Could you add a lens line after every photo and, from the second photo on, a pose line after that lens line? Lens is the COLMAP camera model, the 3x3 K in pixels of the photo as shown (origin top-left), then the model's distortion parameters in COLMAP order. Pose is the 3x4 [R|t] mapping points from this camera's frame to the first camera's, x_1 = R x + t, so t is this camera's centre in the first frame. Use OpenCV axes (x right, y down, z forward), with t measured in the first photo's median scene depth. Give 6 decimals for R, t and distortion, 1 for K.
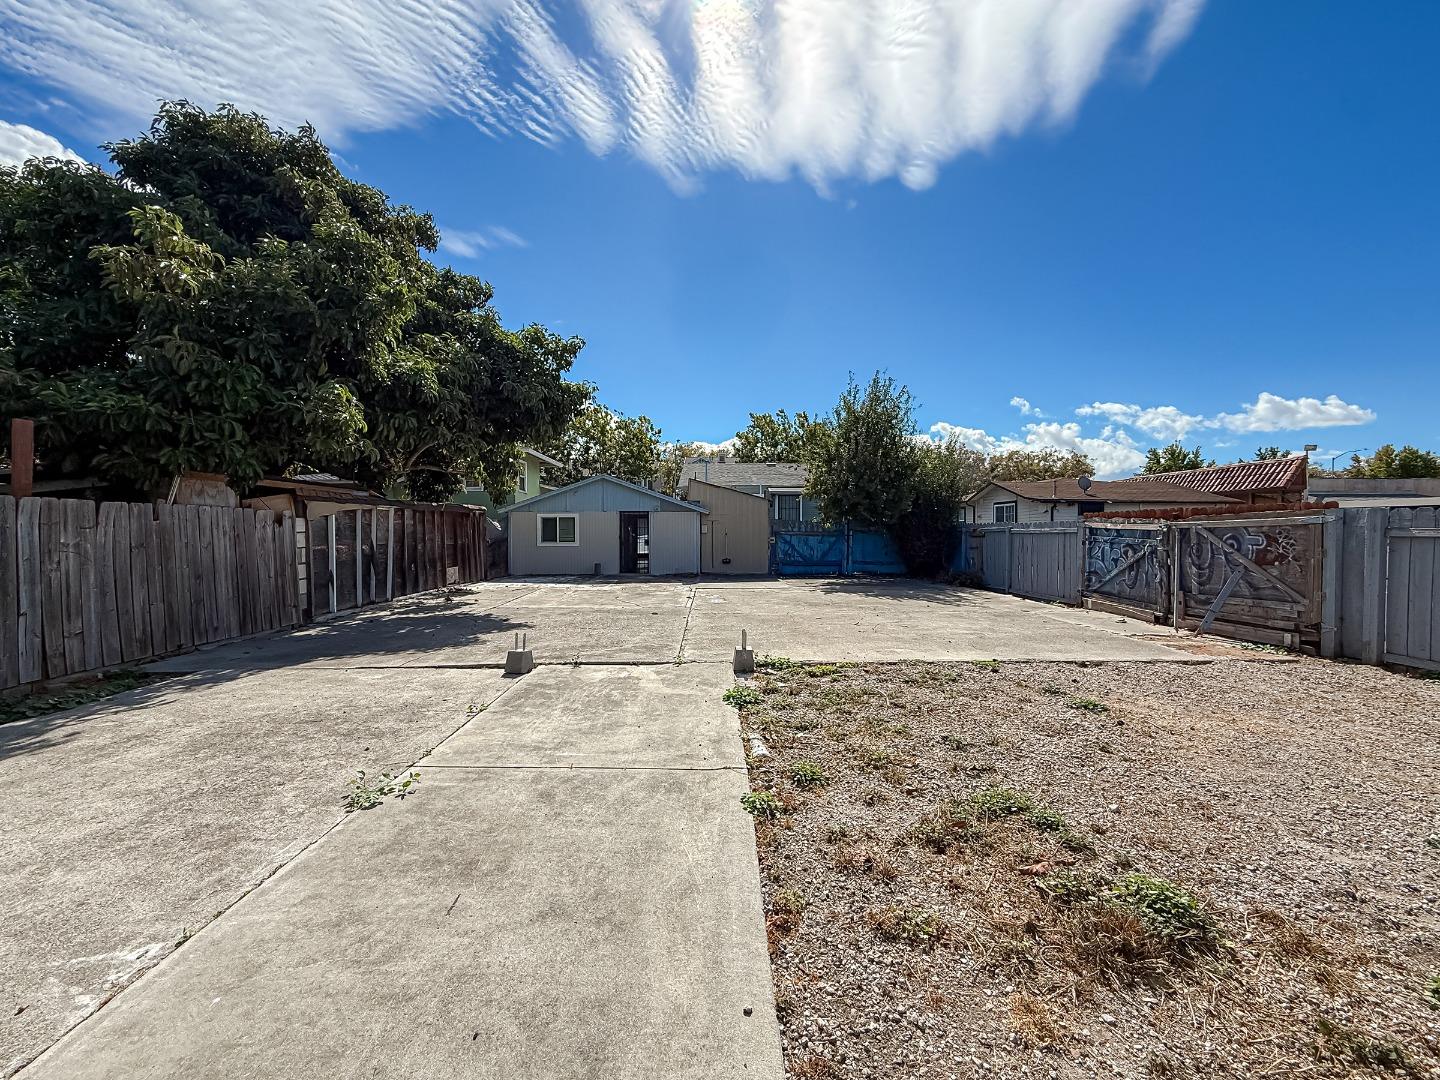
lens RADIAL K [[578.4, 0, 725.2], [0, 578.4, 537.9], [0, 0, 1]] dist [0.000413, -0.000730]
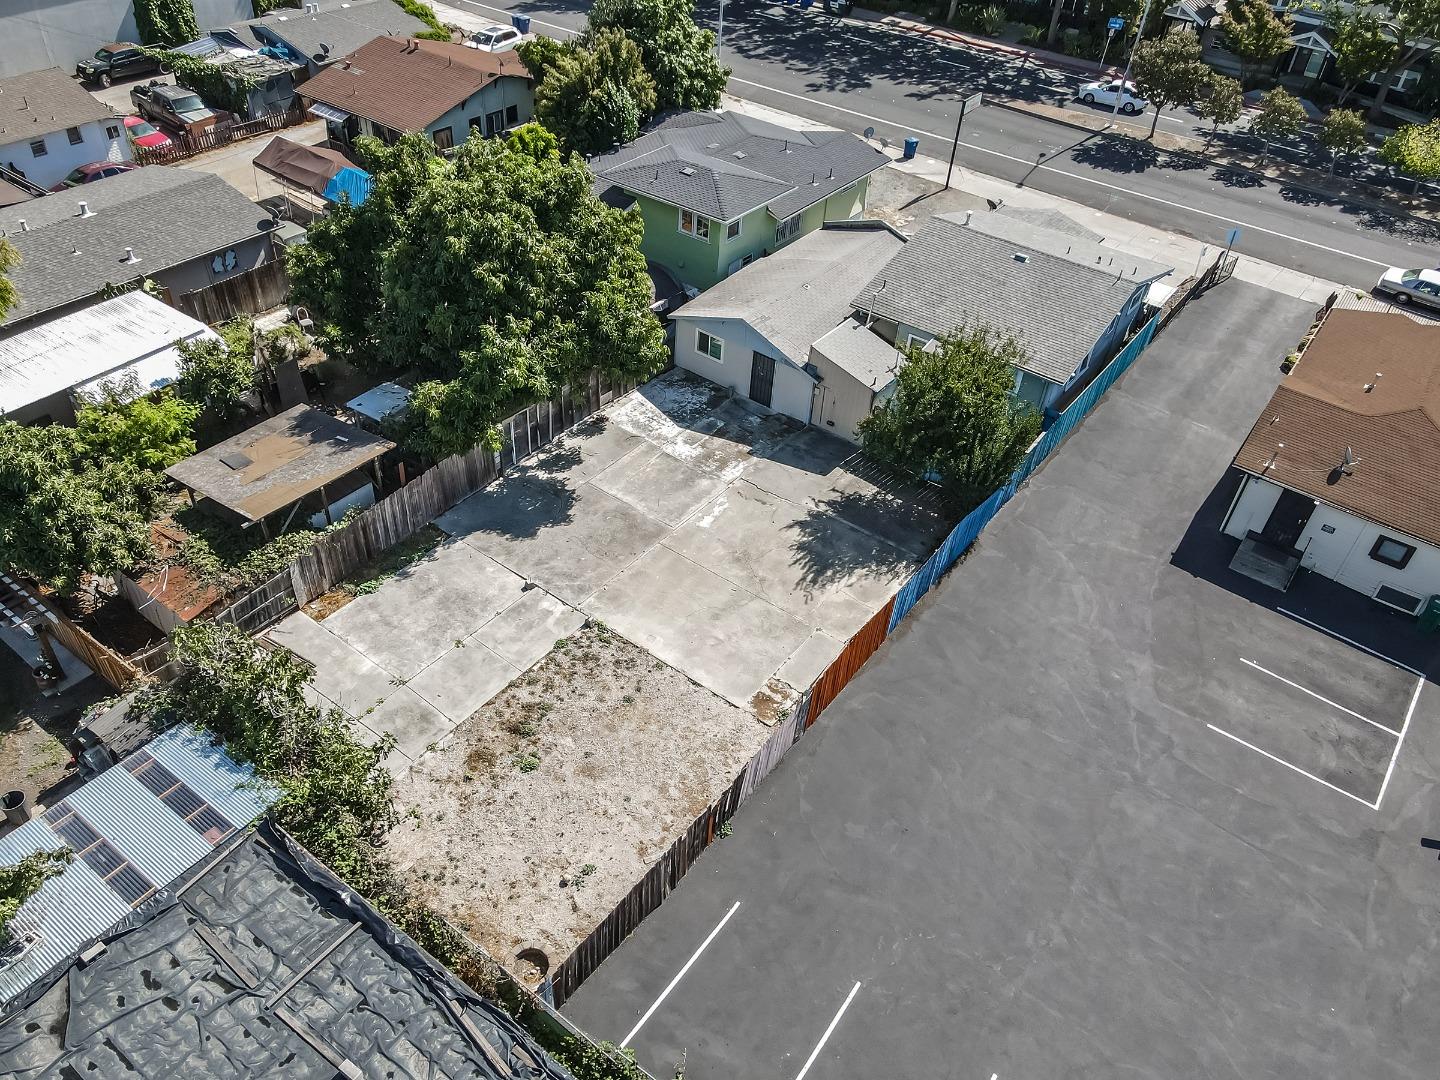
lens RADIAL K [[1102.9, 0, 723.1], [0, 1102.9, 537.0], [0, 0, 1]] dist [0.031081, -0.021953]
pose [[0.787924, 0.437844, -0.432976, 0.850294], [-0.069923, 0.762214, 0.643538, -1.135983], [0.611790, -0.476784, 0.631182, -0.556924]]
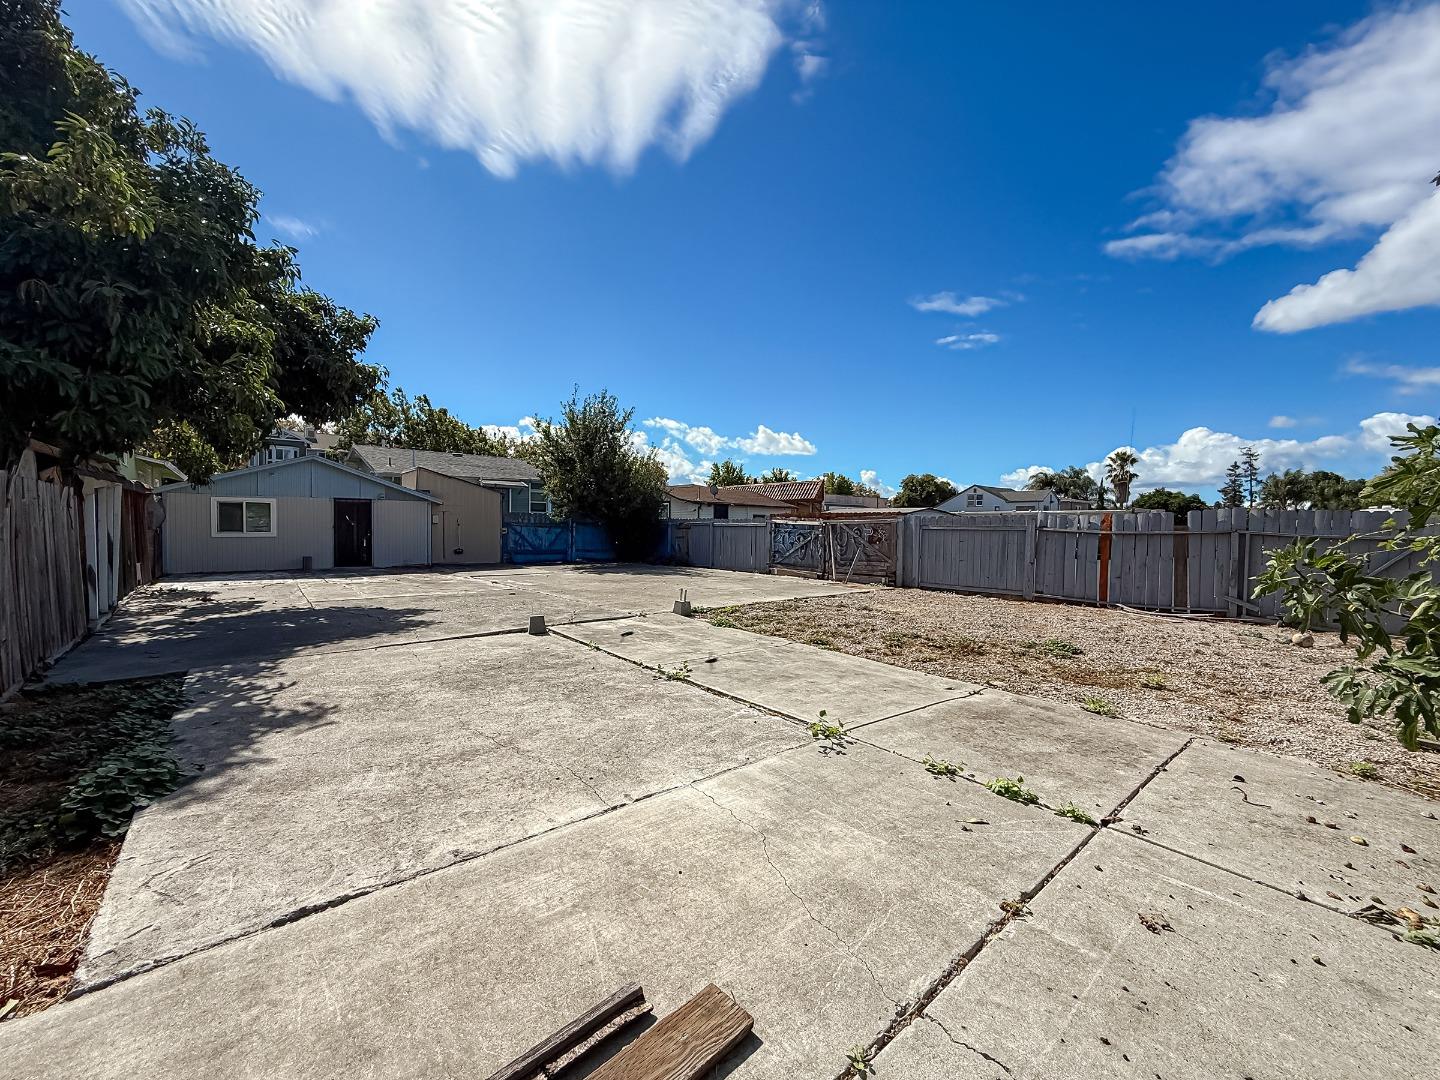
lens RADIAL K [[578.4, 0, 717.9], [0, 578.4, 533.2], [0, 0, 1]] dist [0.000413, -0.000730]
pose [[0.778010, 0.001575, 0.628250, -0.279159], [-0.004484, 0.999985, 0.003047, 0.003353], [-0.628236, -0.005188, 0.778006, -0.073732]]
